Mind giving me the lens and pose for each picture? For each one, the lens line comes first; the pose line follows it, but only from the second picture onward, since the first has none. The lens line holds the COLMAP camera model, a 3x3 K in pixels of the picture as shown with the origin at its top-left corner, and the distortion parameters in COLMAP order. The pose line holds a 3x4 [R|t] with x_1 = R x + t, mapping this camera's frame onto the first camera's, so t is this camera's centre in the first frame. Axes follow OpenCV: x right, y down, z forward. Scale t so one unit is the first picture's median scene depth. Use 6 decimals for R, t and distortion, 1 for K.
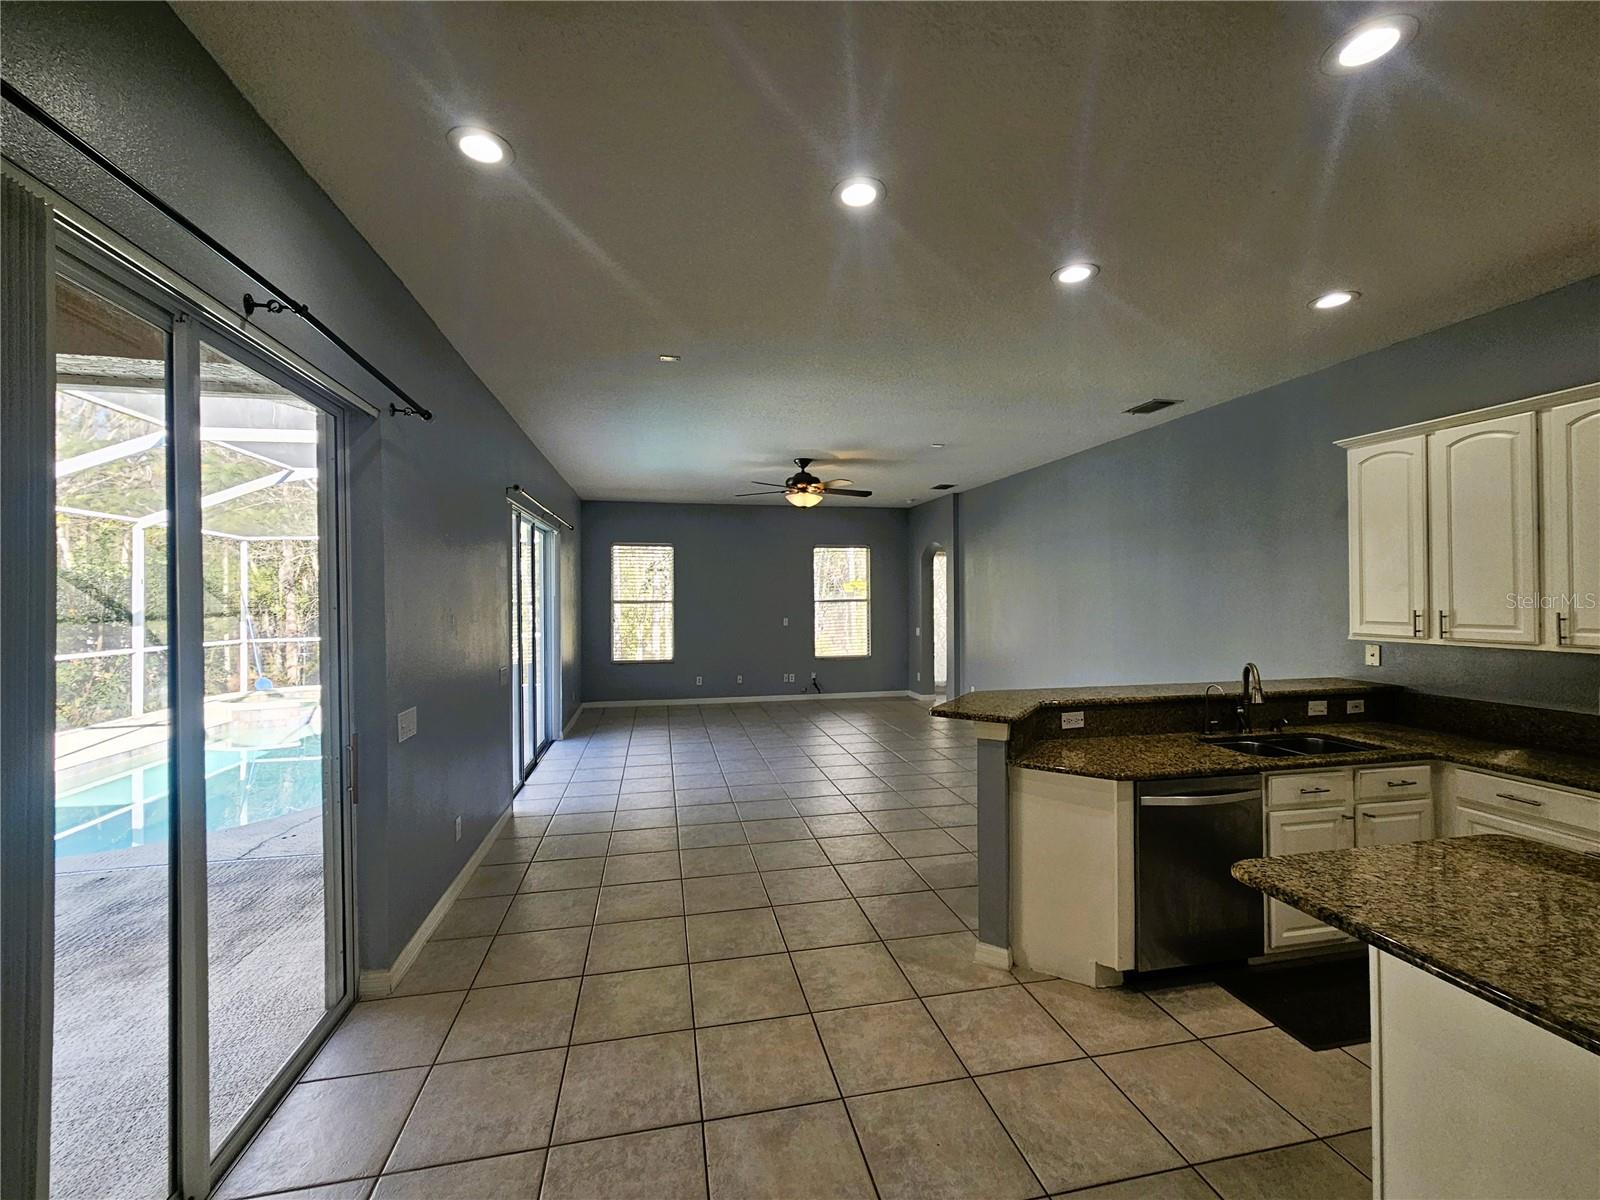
lens RADIAL K [[671.5, 0, 797.3], [0, 671.5, 591.0], [0, 0, 1]] dist [-0.004257, 0.000046]
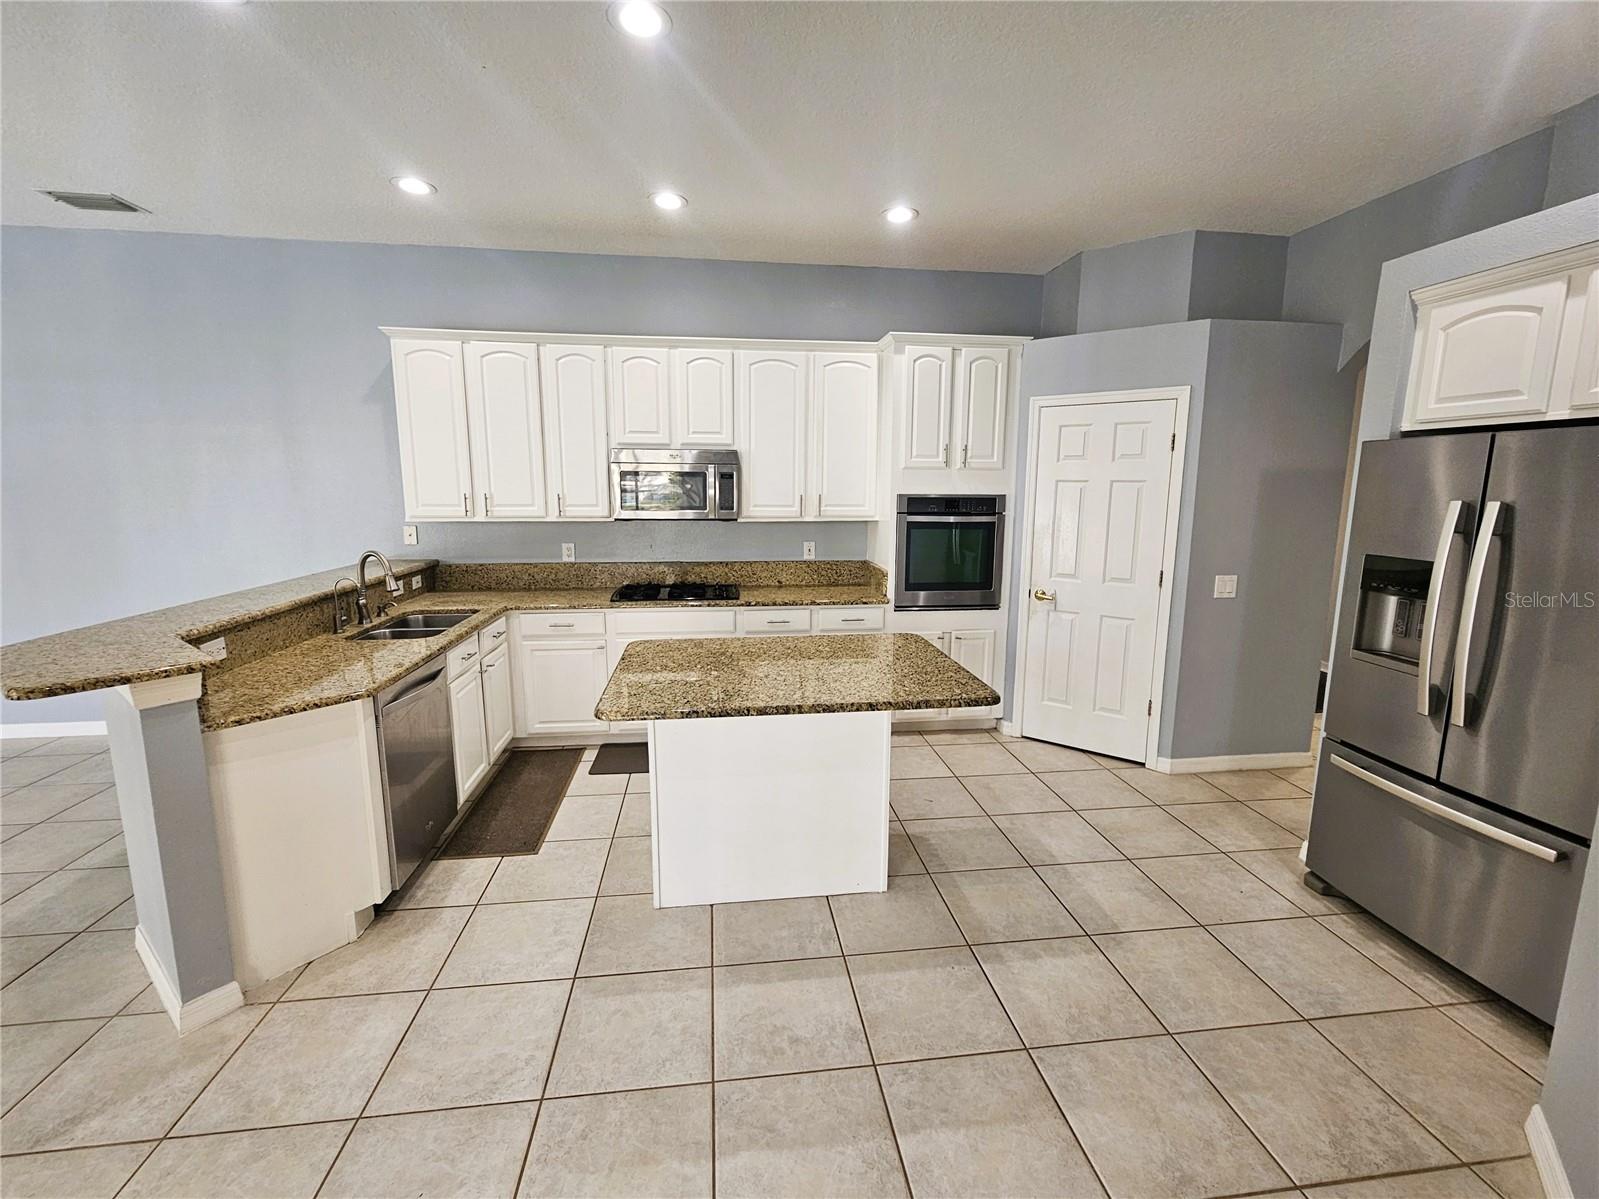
lens RADIAL K [[680.4, 0, 800.4], [0, 680.4, 592.1], [0, 0, 1]] dist [0.001620, -0.000122]
pose [[0.073655, -0.152550, 0.985547, -0.237764], [-0.012939, 0.988002, 0.153897, 0.007191], [-0.997200, -0.024087, 0.070798, 0.294146]]
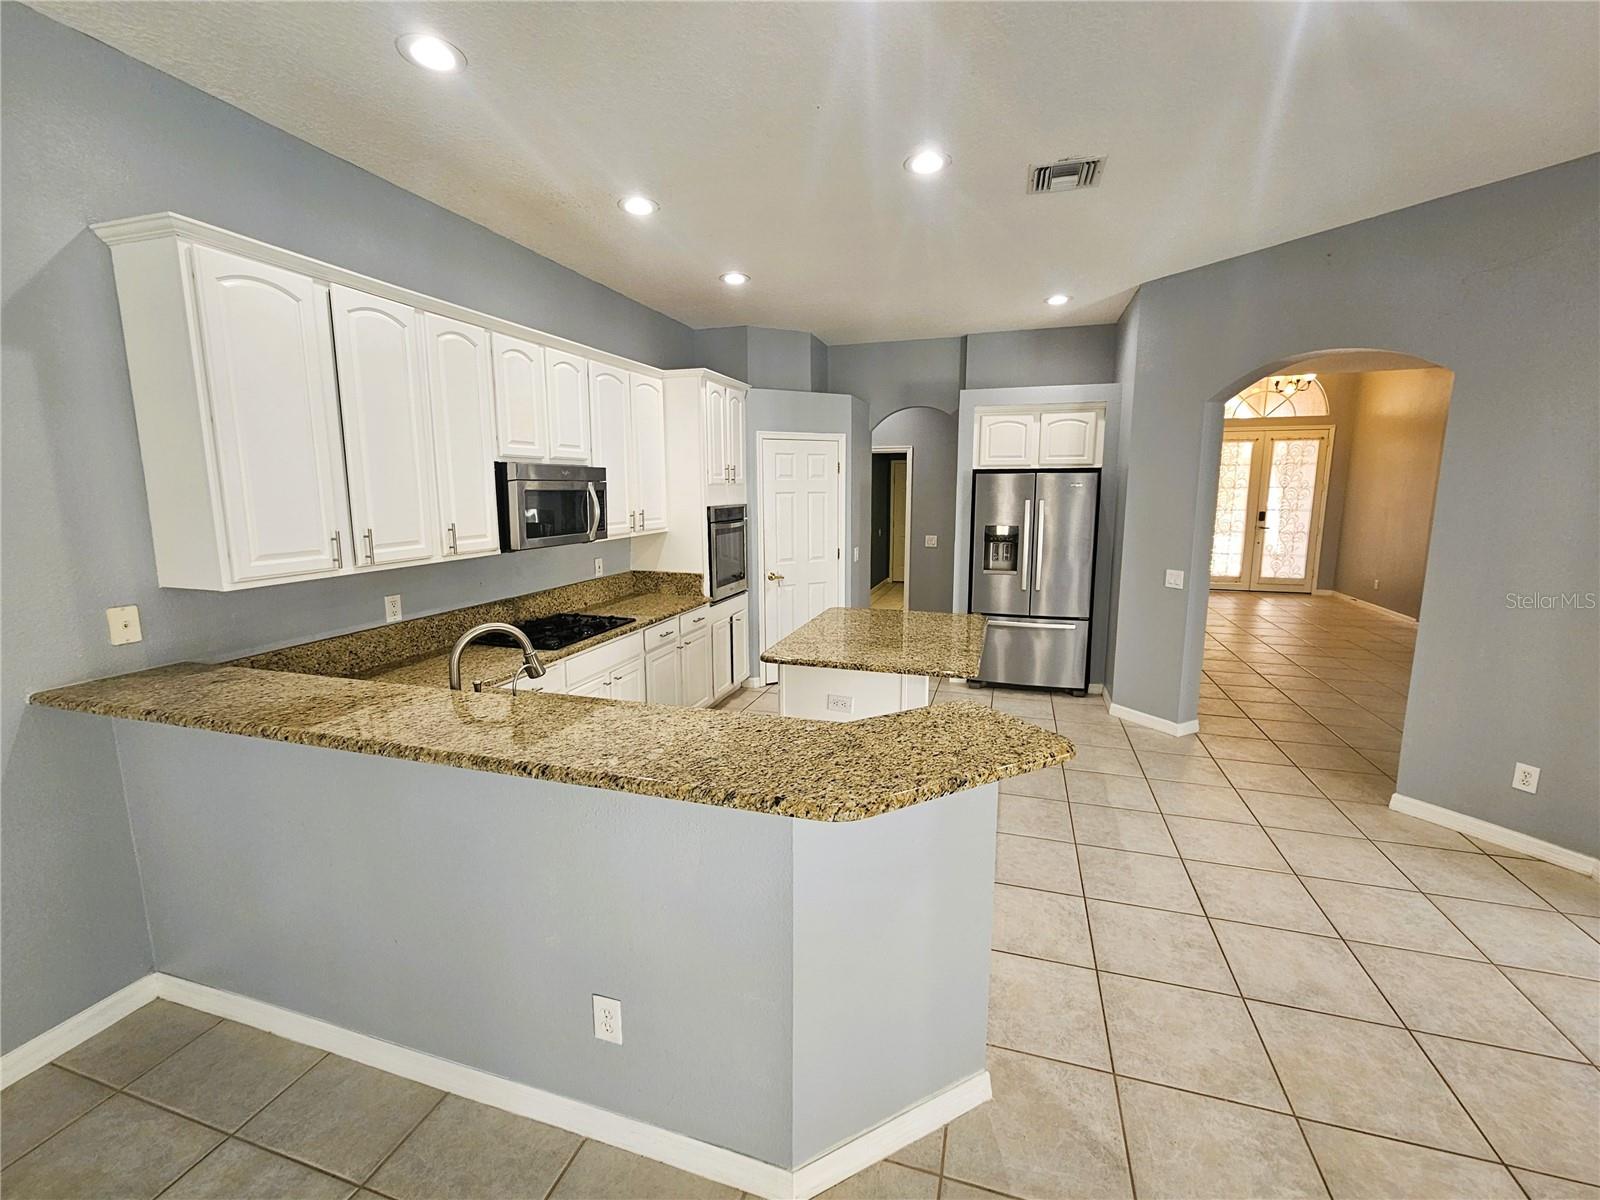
lens RADIAL K [[677.8, 0, 798.9], [0, 677.8, 591.0], [0, 0, 1]] dist [-0.002013, -0.000143]
pose [[-0.872359, -0.064660, 0.484571, 0.120830], [0.007538, 0.989317, 0.145583, -0.009950], [-0.488808, 0.130653, -0.862552, 1.310183]]
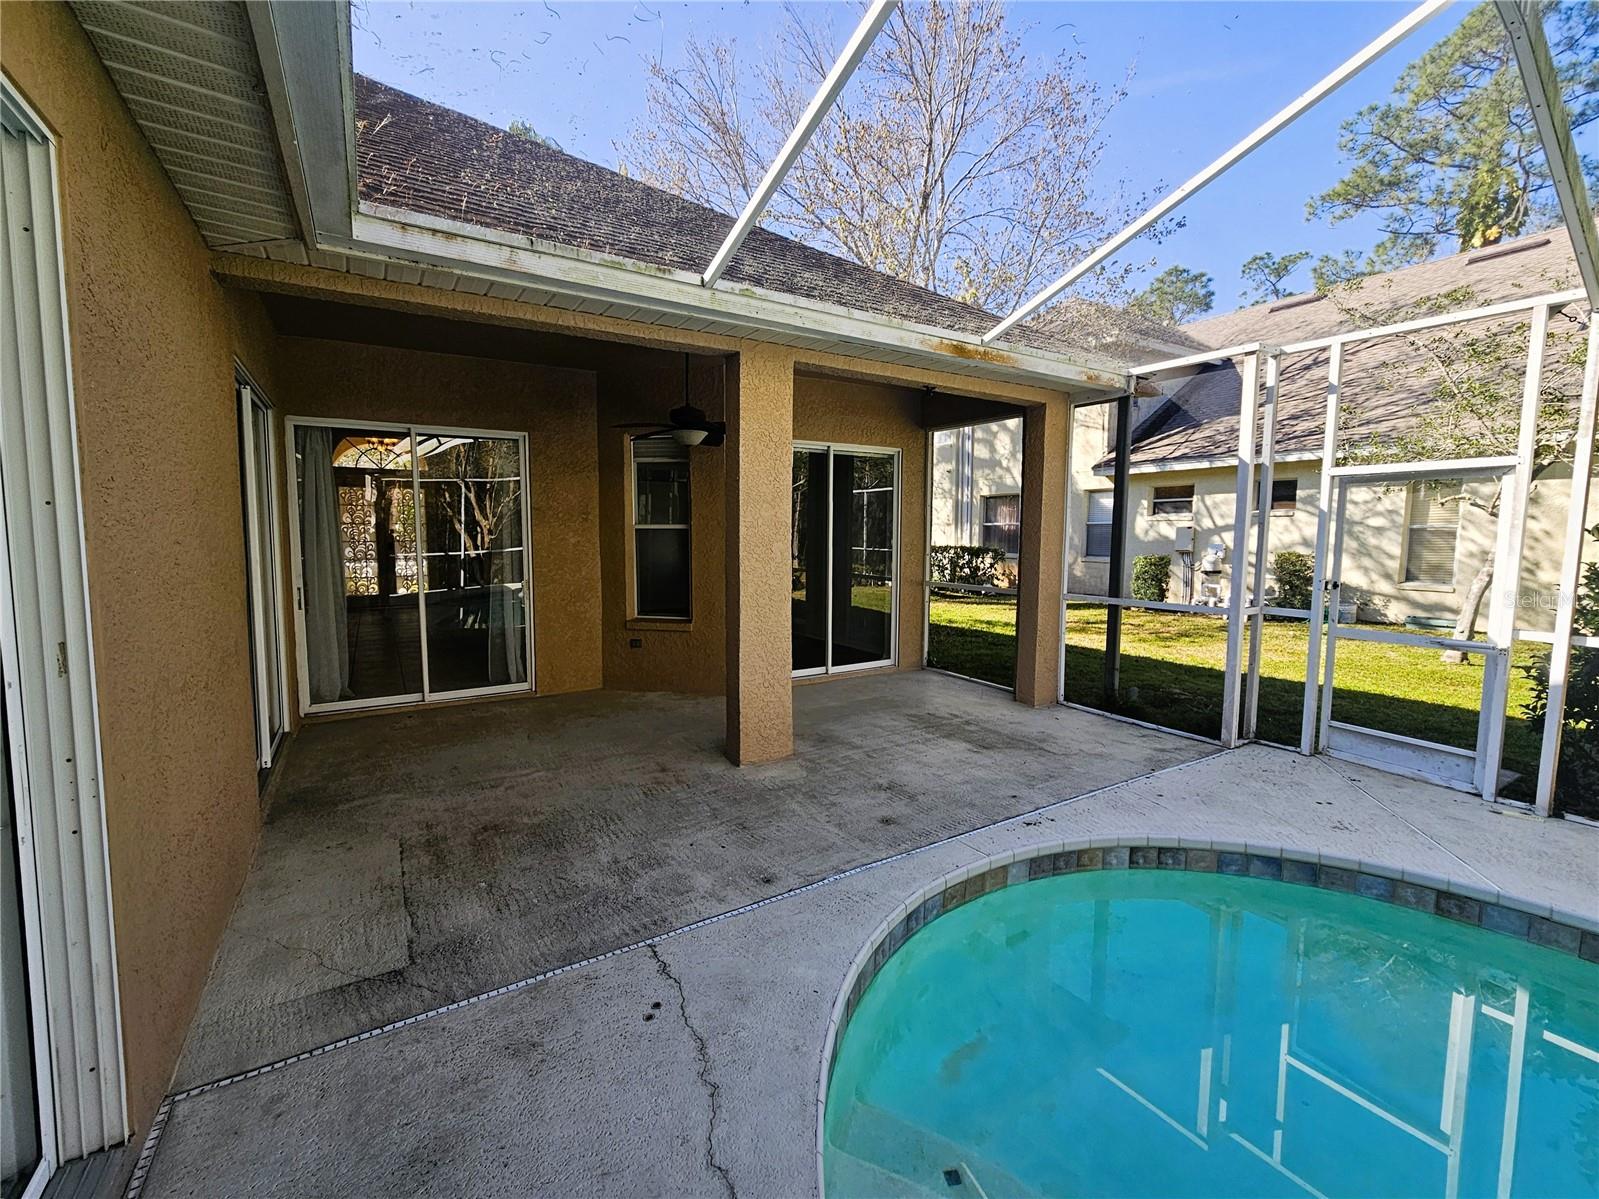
lens RADIAL K [[680.4, 0, 800.4], [0, 680.4, 592.1], [0, 0, 1]] dist [0.001620, -0.000122]
pose [[-0.936196, 0.034719, -0.349761, -0.957643], [0.005577, 0.996452, 0.083983, 0.059738], [0.351435, 0.076674, -0.933067, 1.993103]]
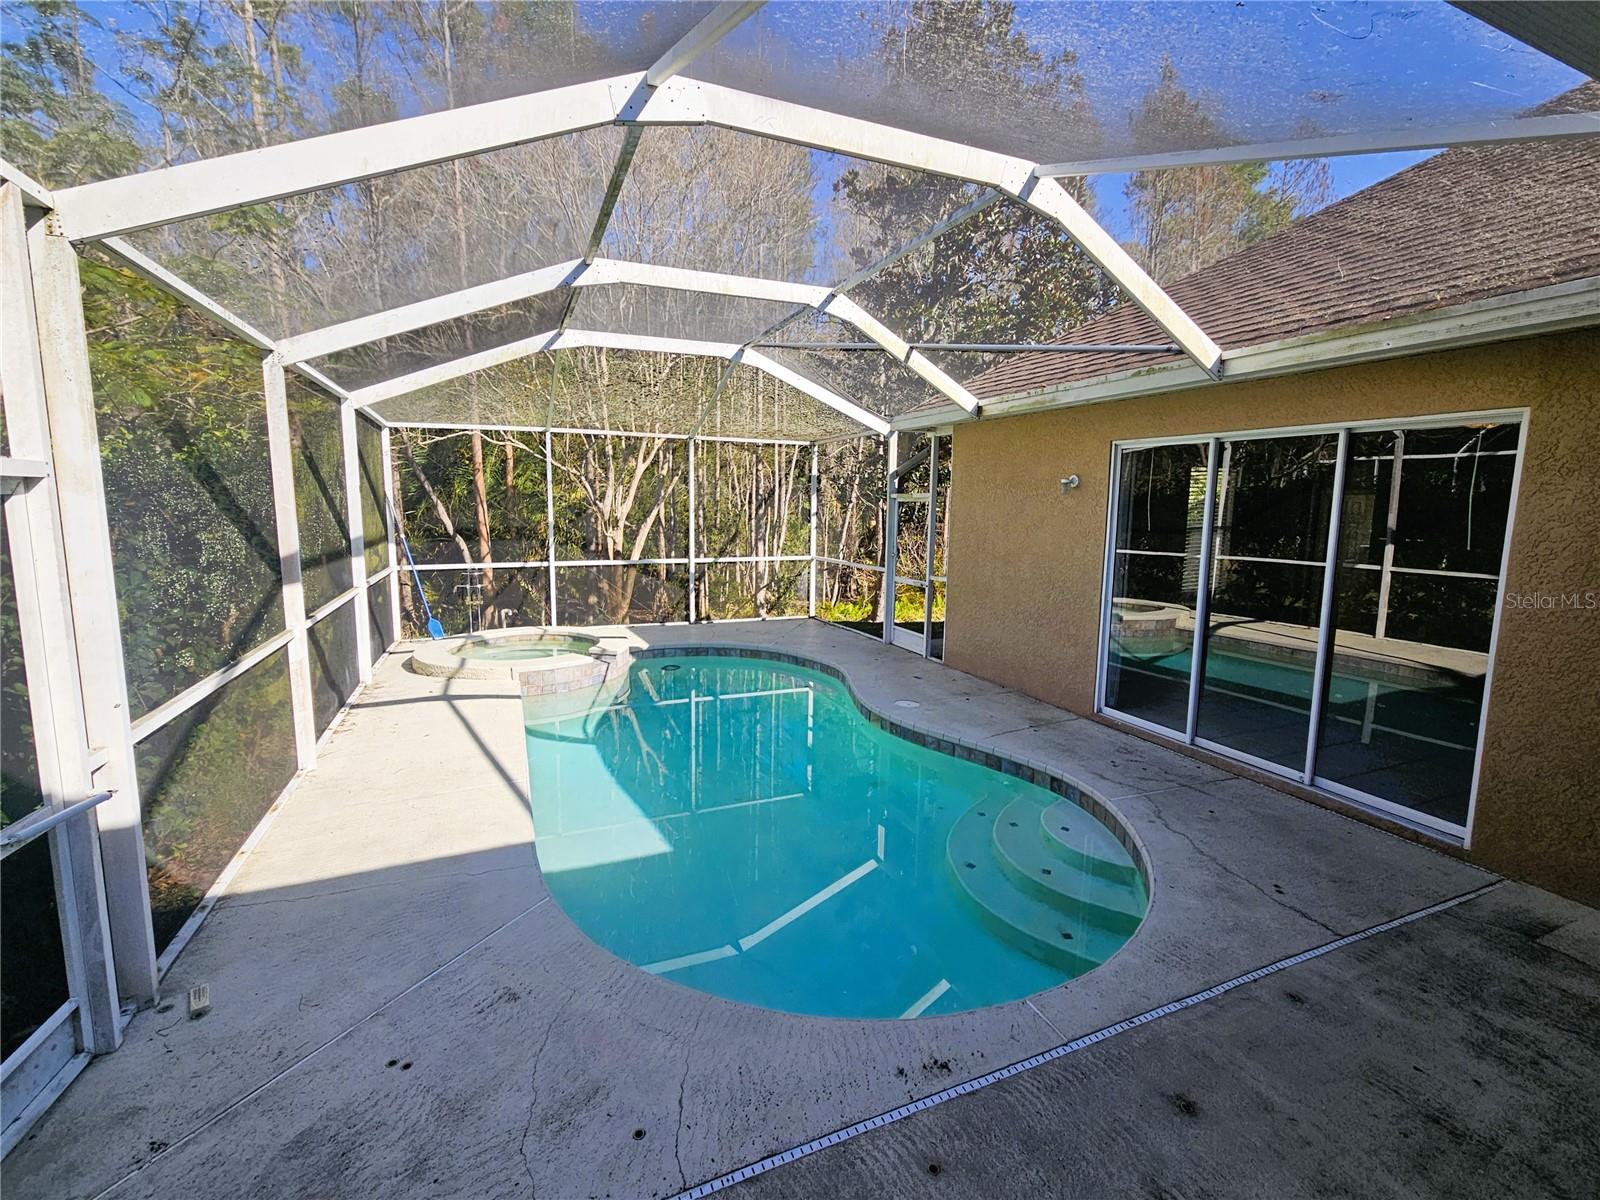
lens RADIAL K [[696.7, 0, 796.3], [0, 696.7, 590.9], [0, 0, 1]] dist [-0.000532, 0.000031]
pose [[0.980552, -0.006865, 0.196140, -1.920880], [-0.019594, 0.990971, 0.132638, -0.043891], [-0.195279, -0.133901, 0.971564, 0.583237]]
